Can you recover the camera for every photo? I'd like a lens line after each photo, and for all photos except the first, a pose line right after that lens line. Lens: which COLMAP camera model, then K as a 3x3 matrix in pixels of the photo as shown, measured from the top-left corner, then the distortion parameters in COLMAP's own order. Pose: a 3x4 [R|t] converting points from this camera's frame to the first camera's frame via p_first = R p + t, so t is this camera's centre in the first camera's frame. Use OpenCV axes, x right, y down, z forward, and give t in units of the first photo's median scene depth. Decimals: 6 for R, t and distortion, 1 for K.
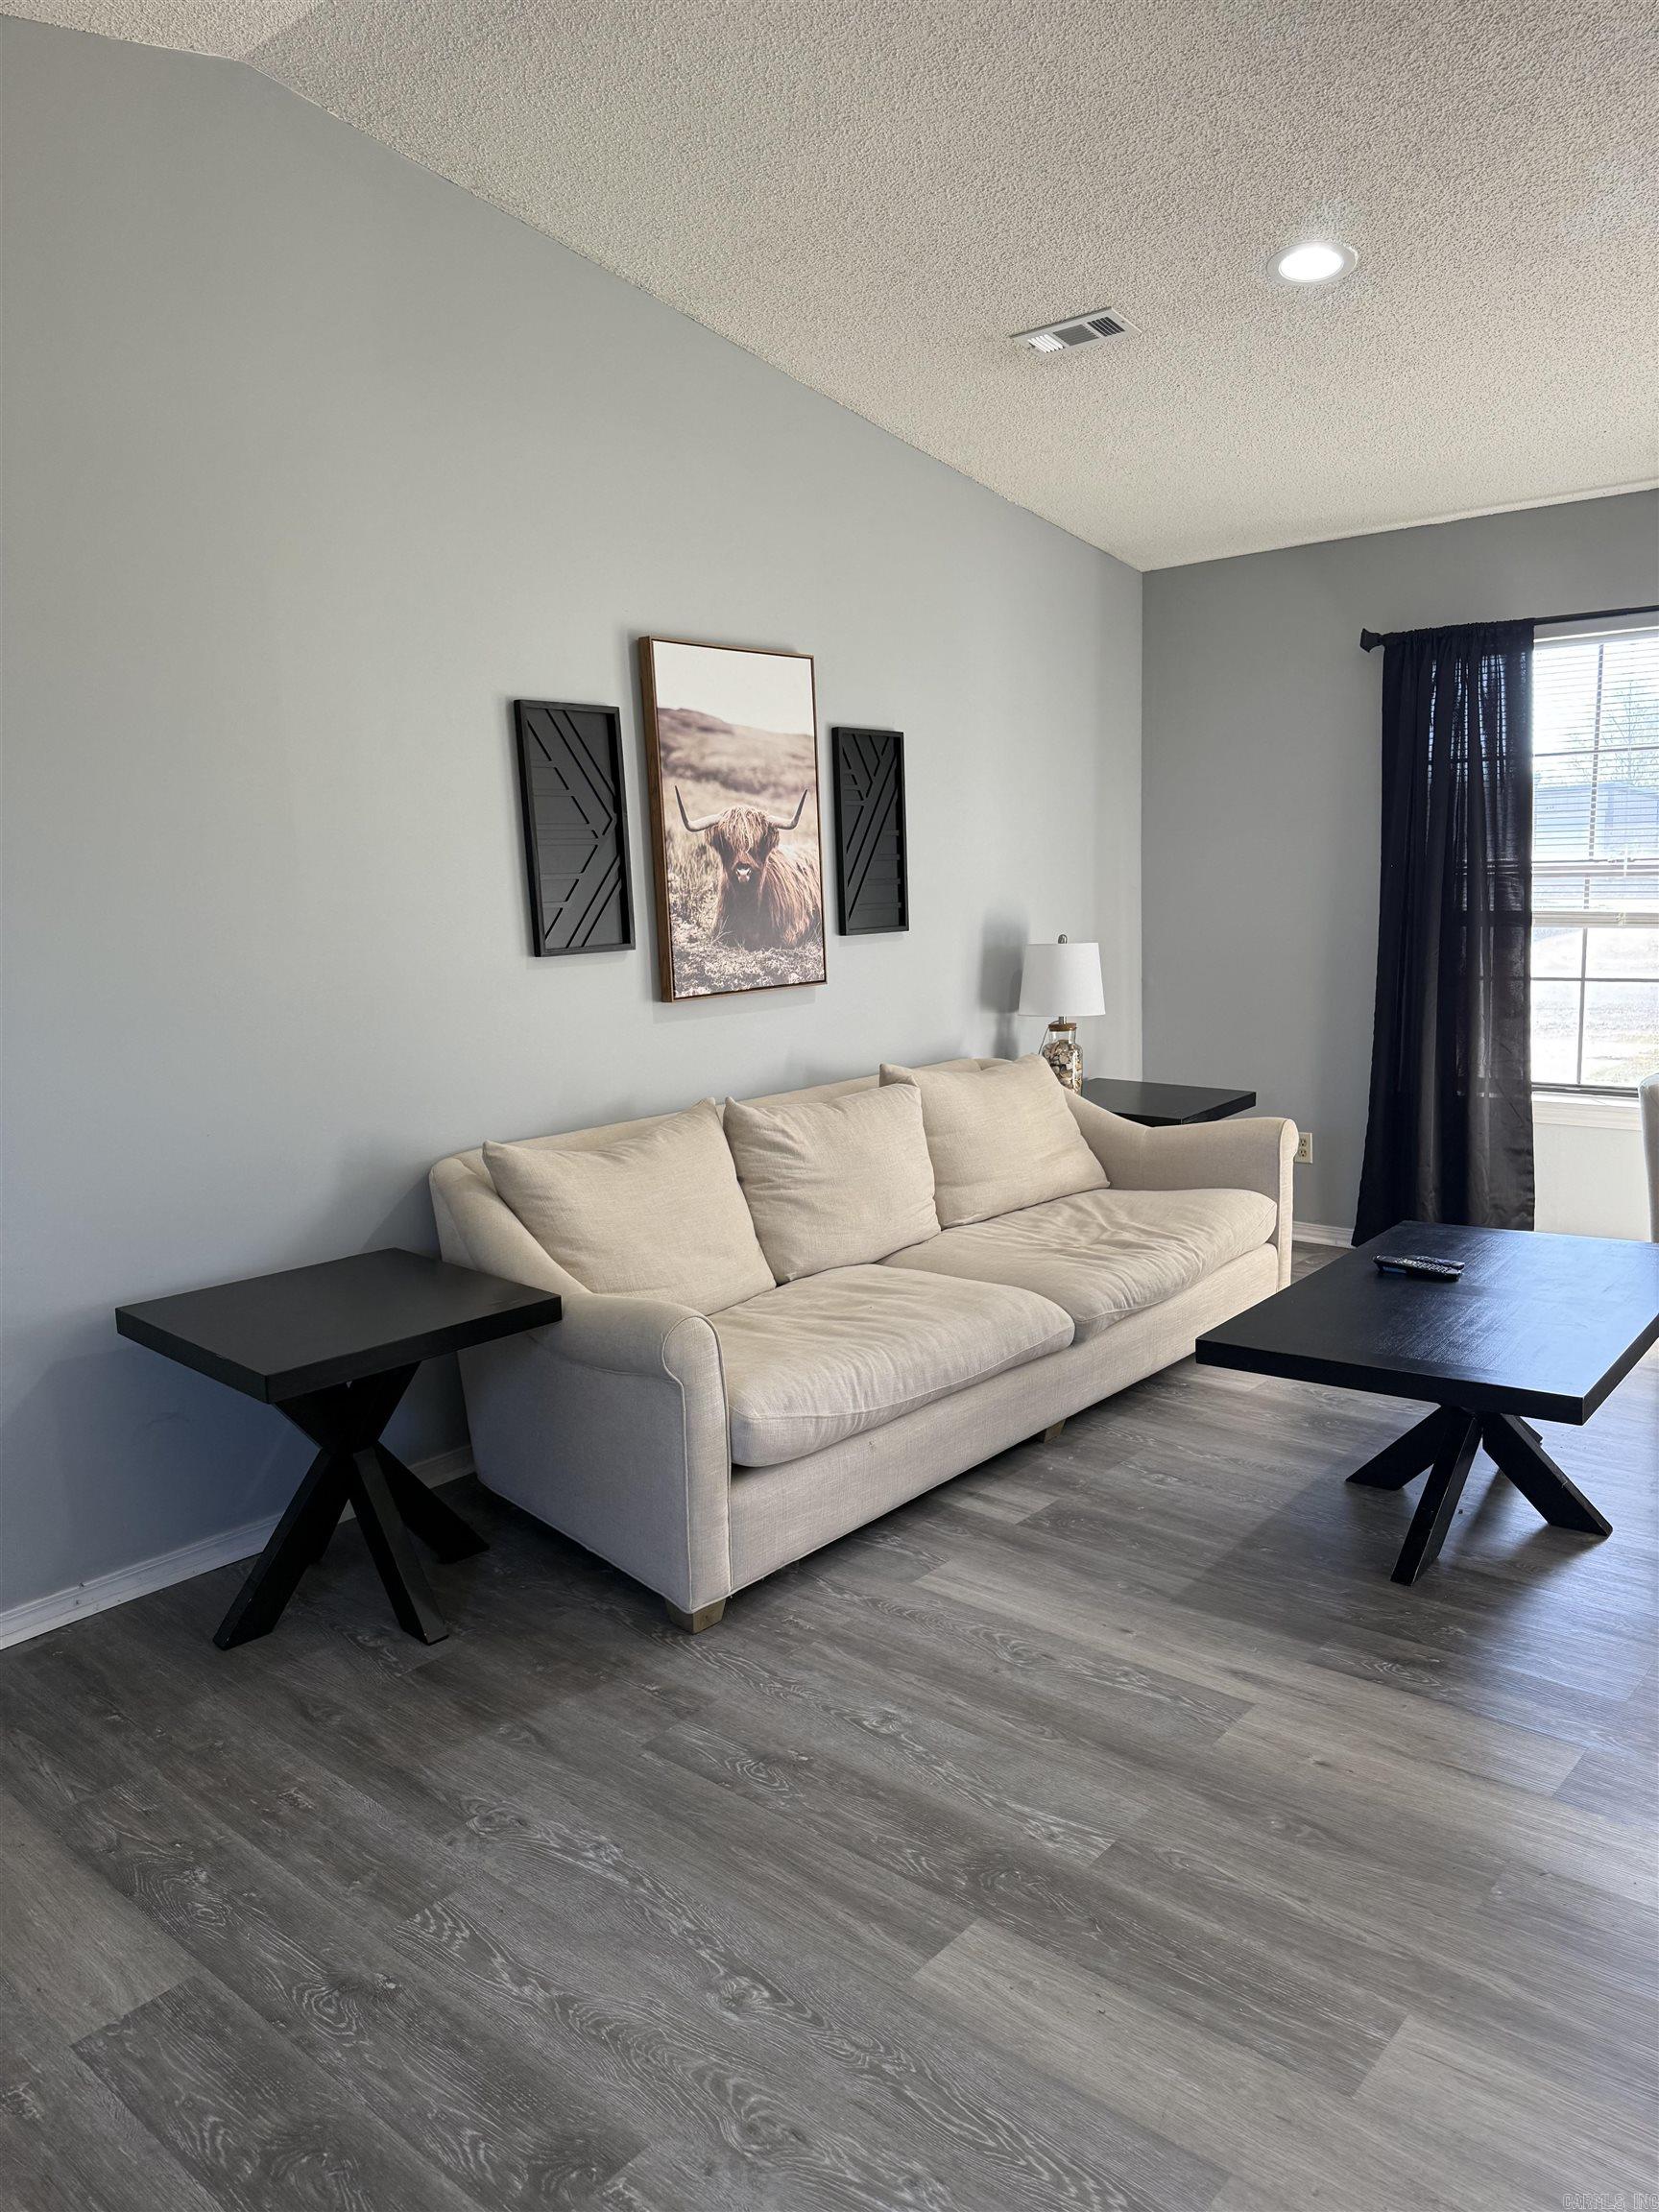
lens RADIAL K [[1576.2, 0, 829.5], [0, 1576.2, 1106.0], [0, 0, 1]] dist [-0.000899, 0.001436]
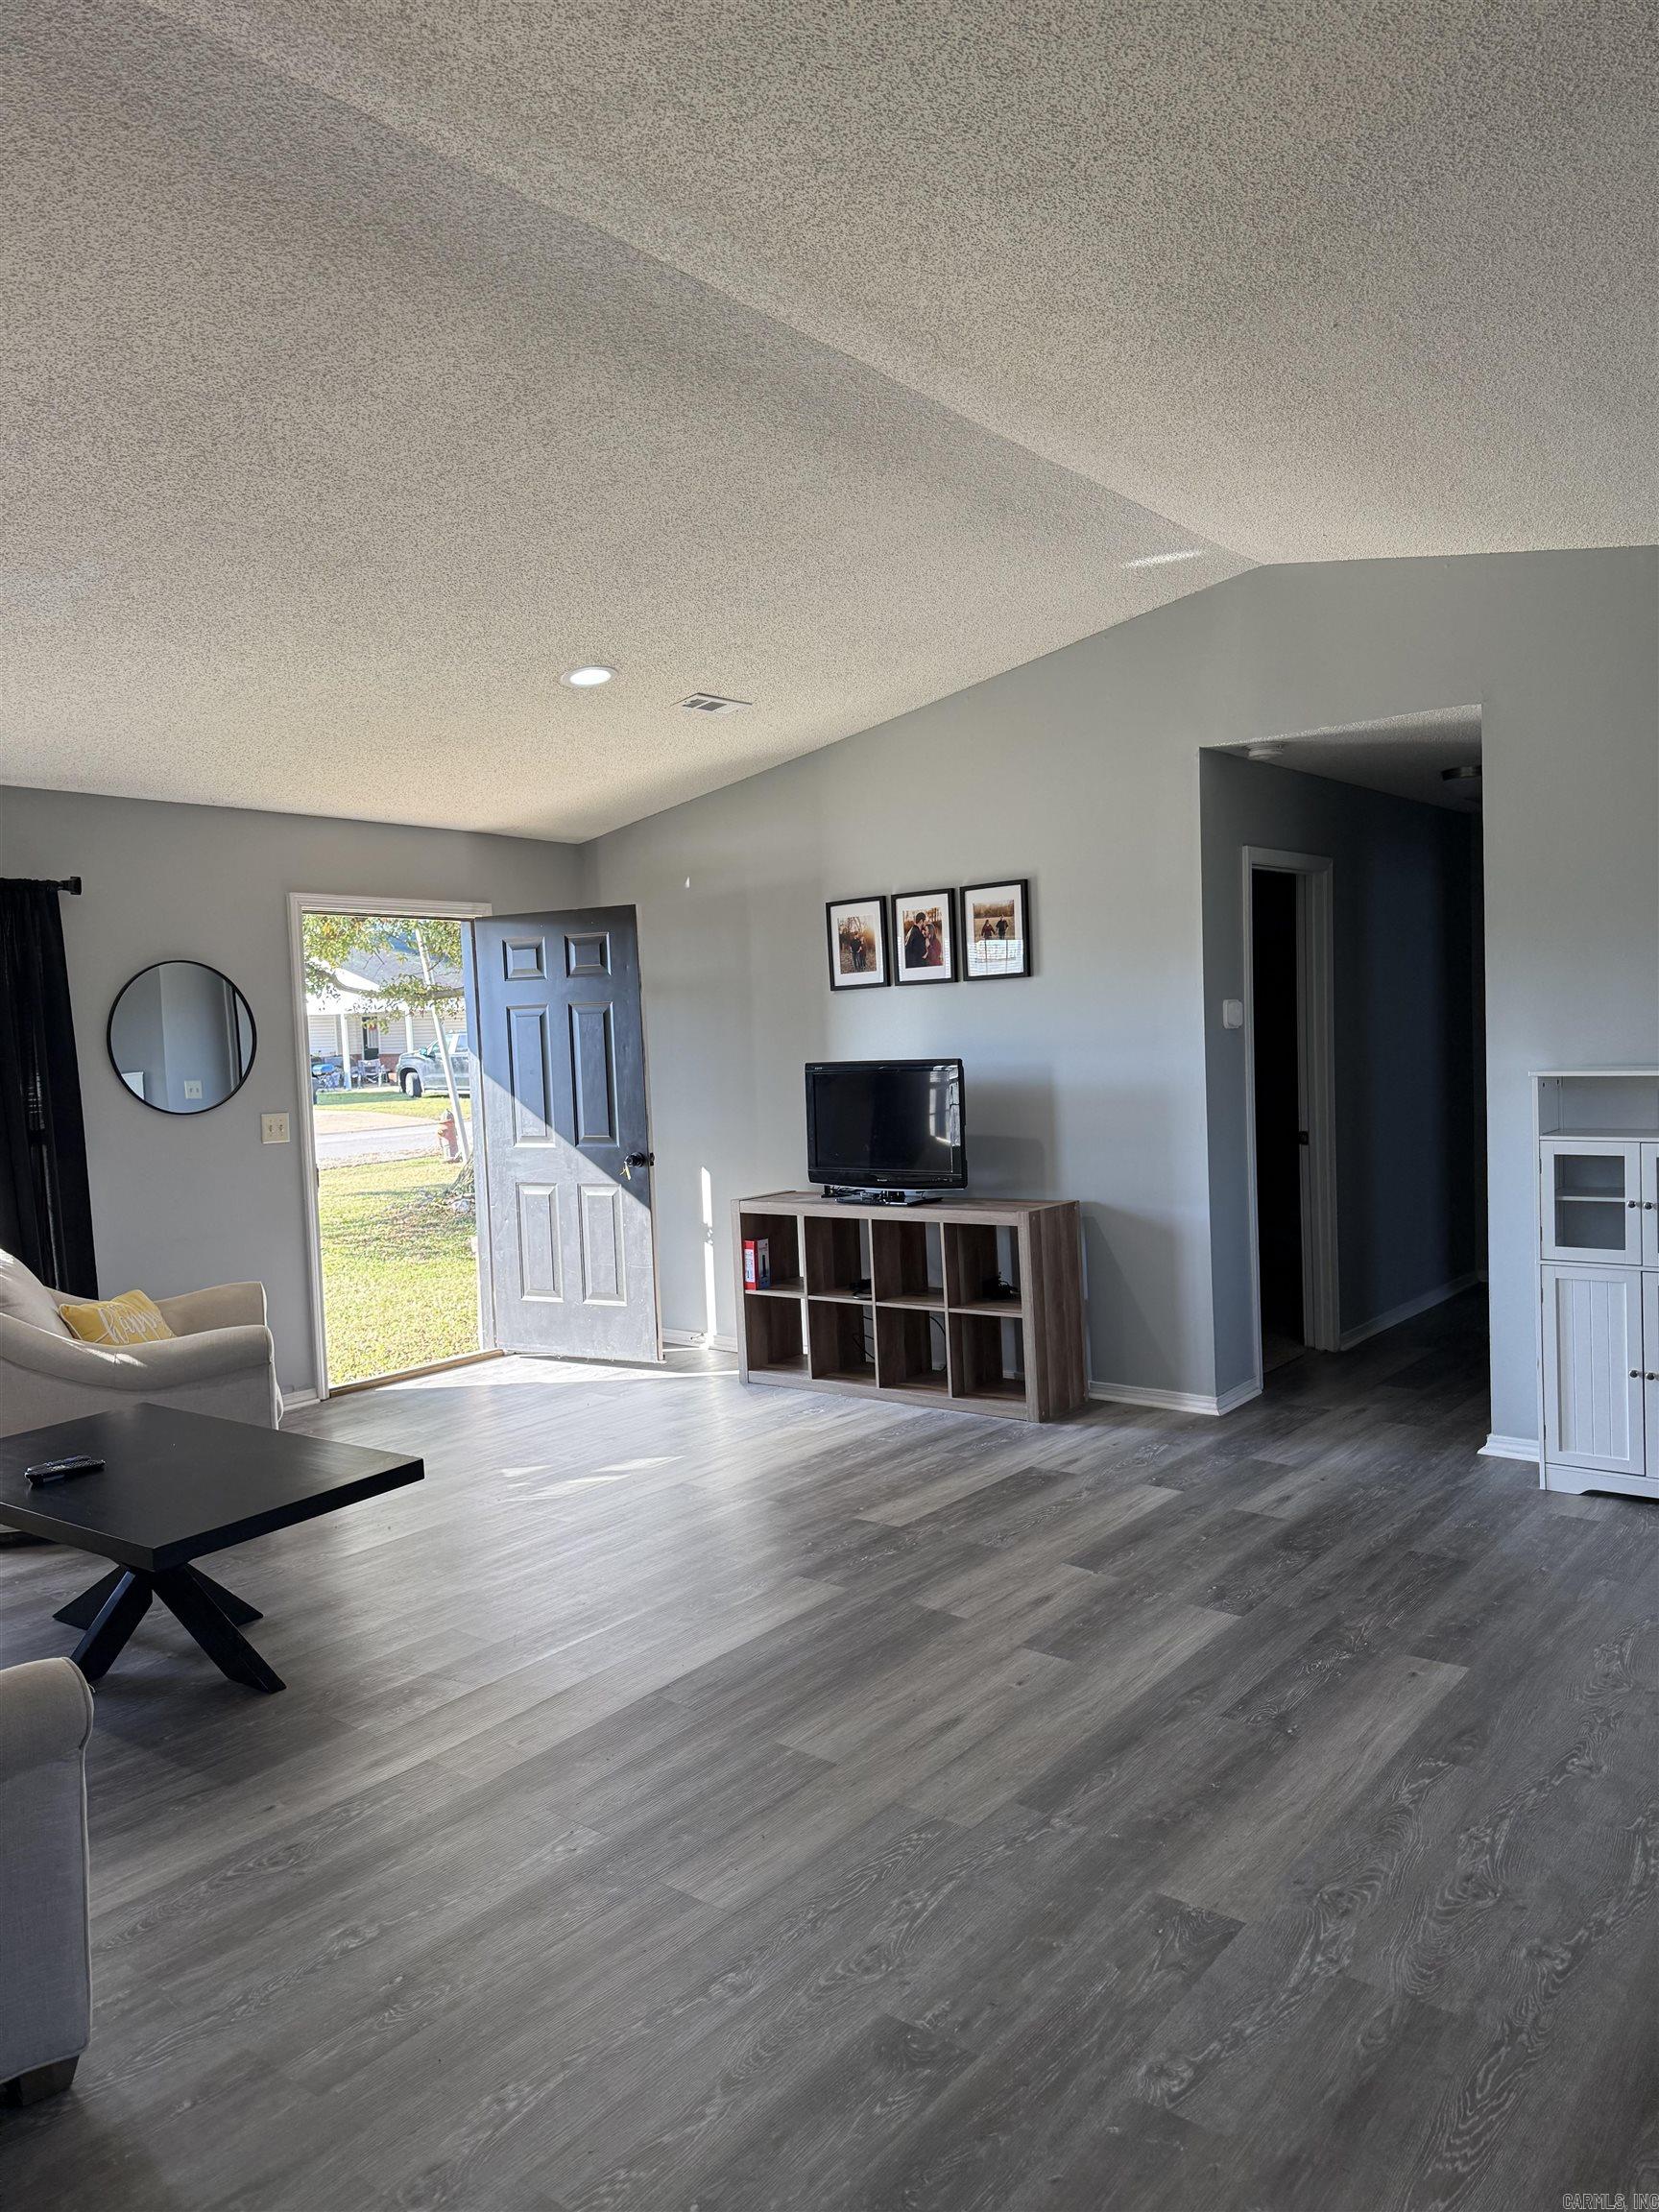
lens RADIAL K [[1576.2, 0, 829.5], [0, 1576.2, 1106.0], [0, 0, 1]] dist [-0.000899, 0.001436]
pose [[-0.037329, -0.019943, 0.999104, -1.005310], [0.181807, 0.982980, 0.026413, -0.107545], [-0.982626, 0.182630, -0.033068, 0.655664]]
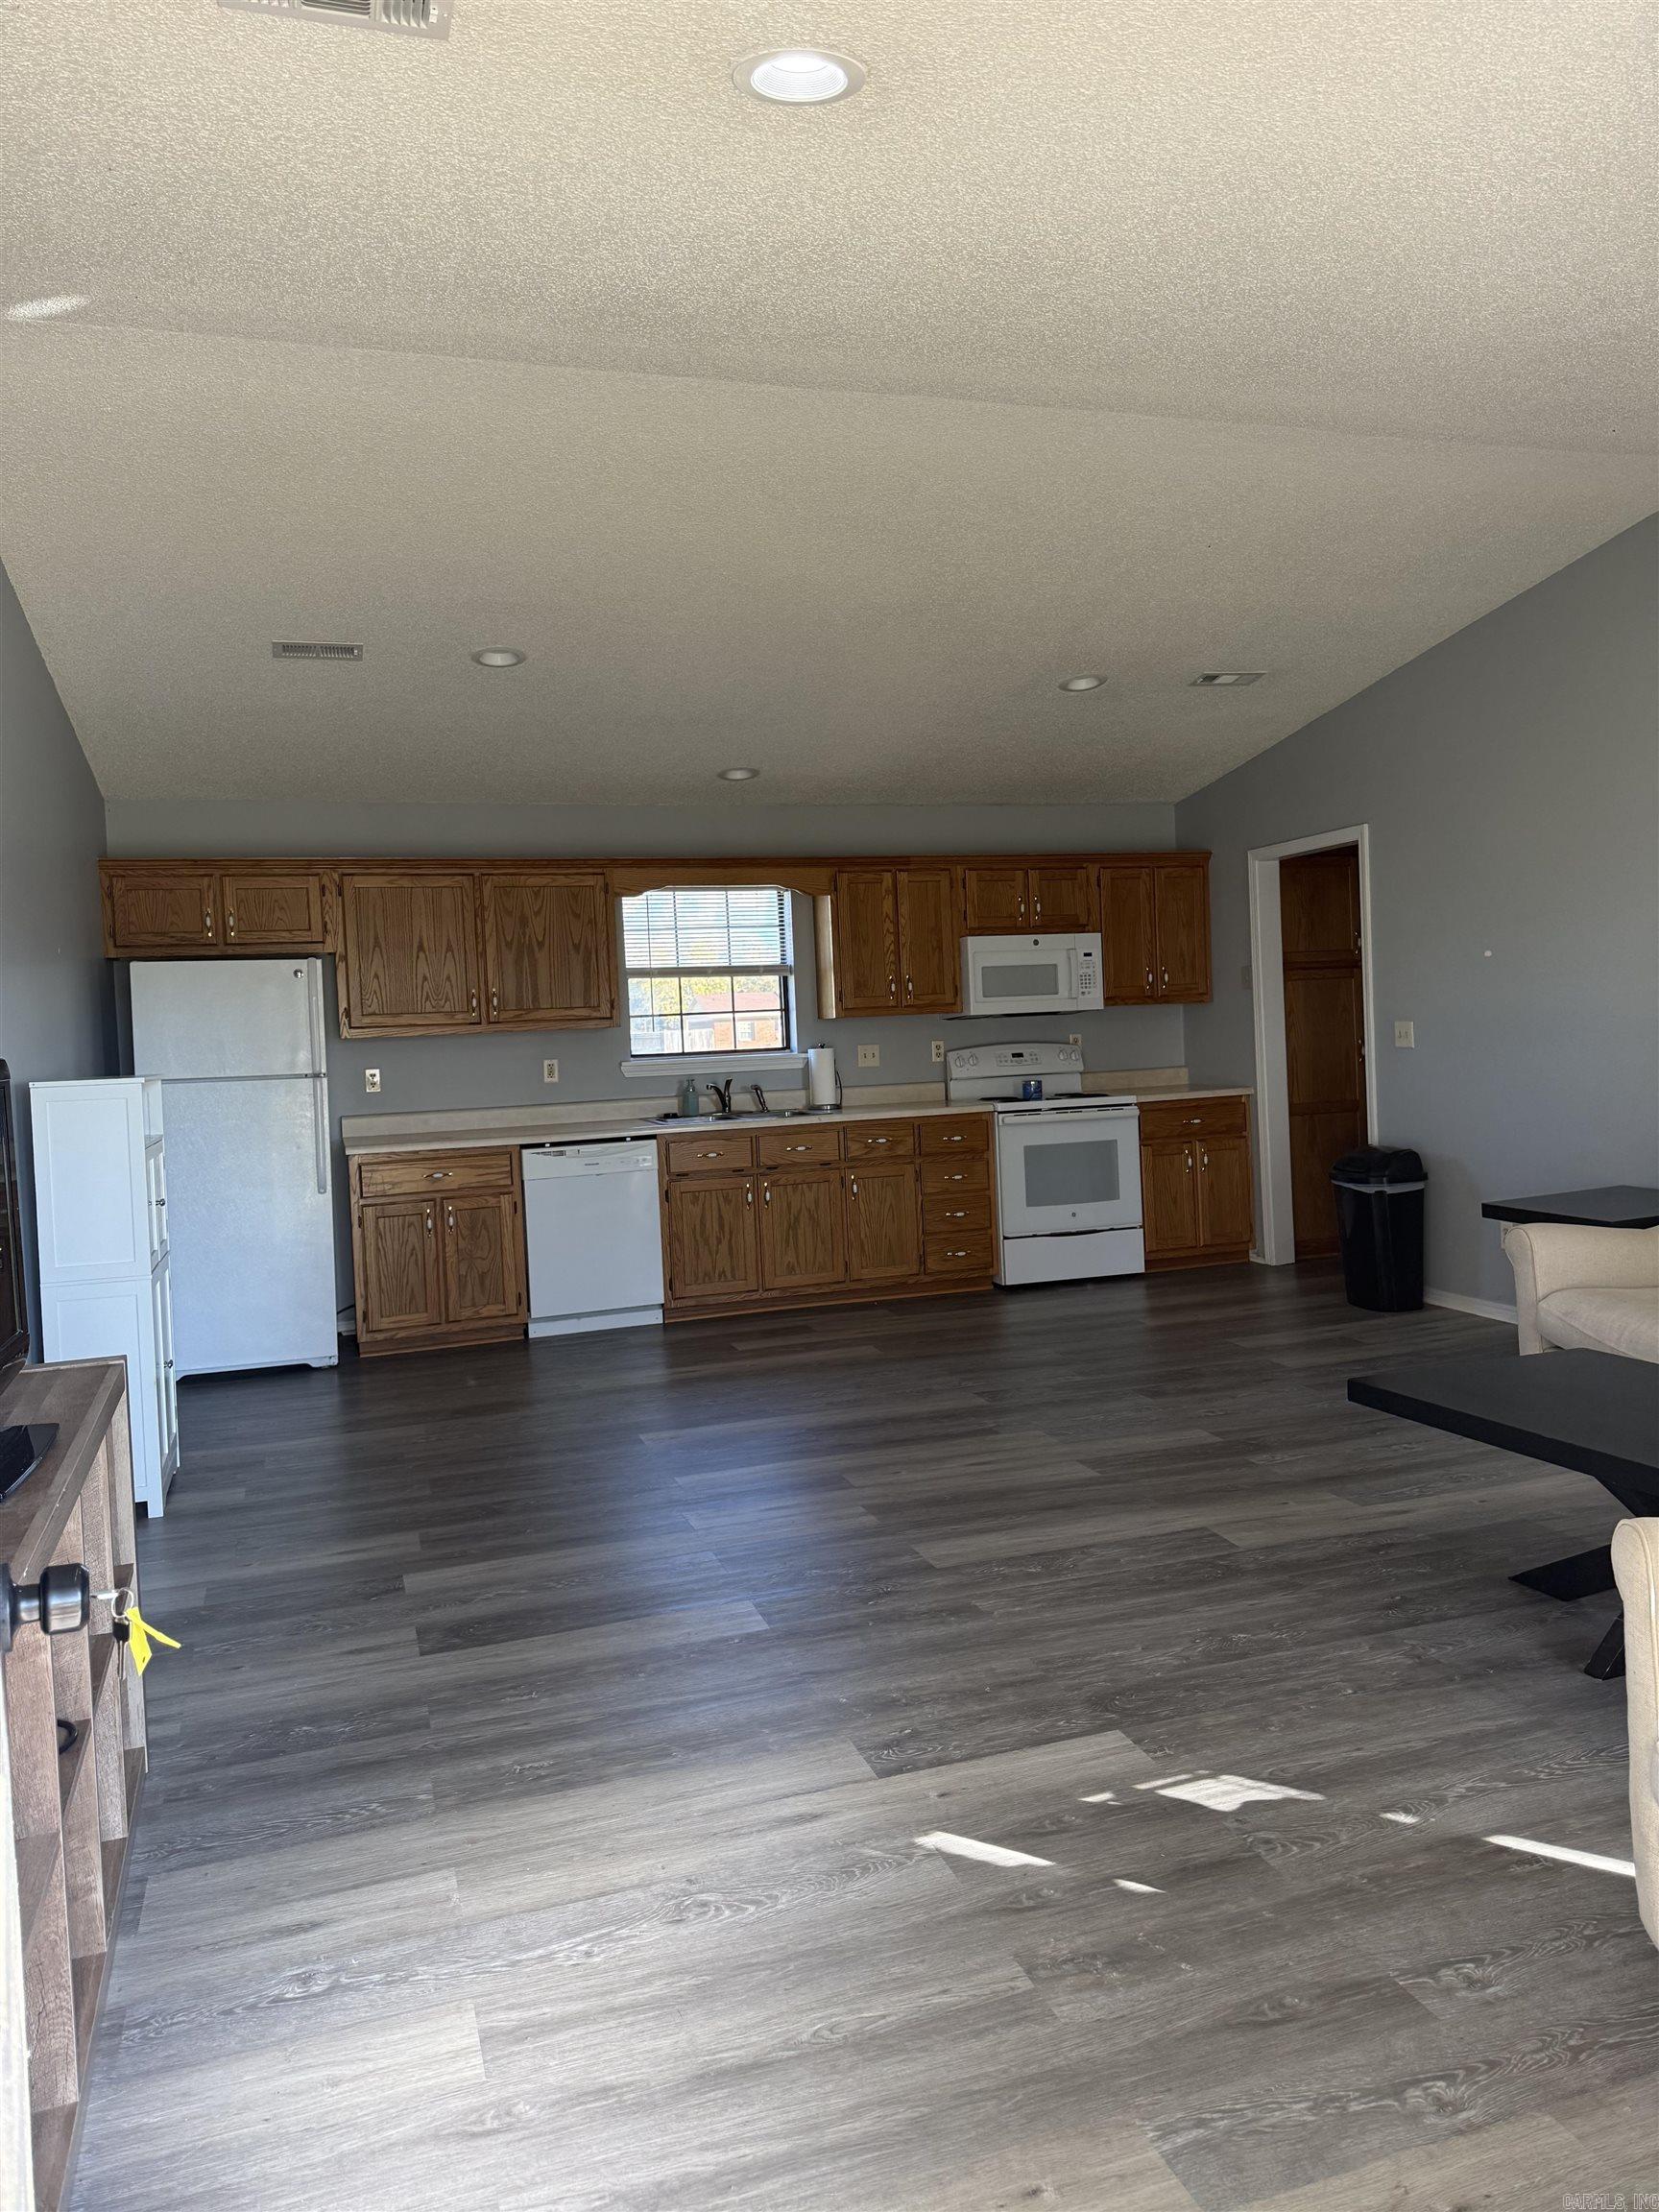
lens RADIAL K [[1576.2, 0, 829.5], [0, 1576.2, 1106.0], [0, 0, 1]] dist [-0.000899, 0.001436]
pose [[-0.504867, 0.104169, -0.856889, 1.911275], [-0.062566, 0.985665, 0.156687, -0.236853], [0.860927, 0.132718, -0.491112, 1.304454]]
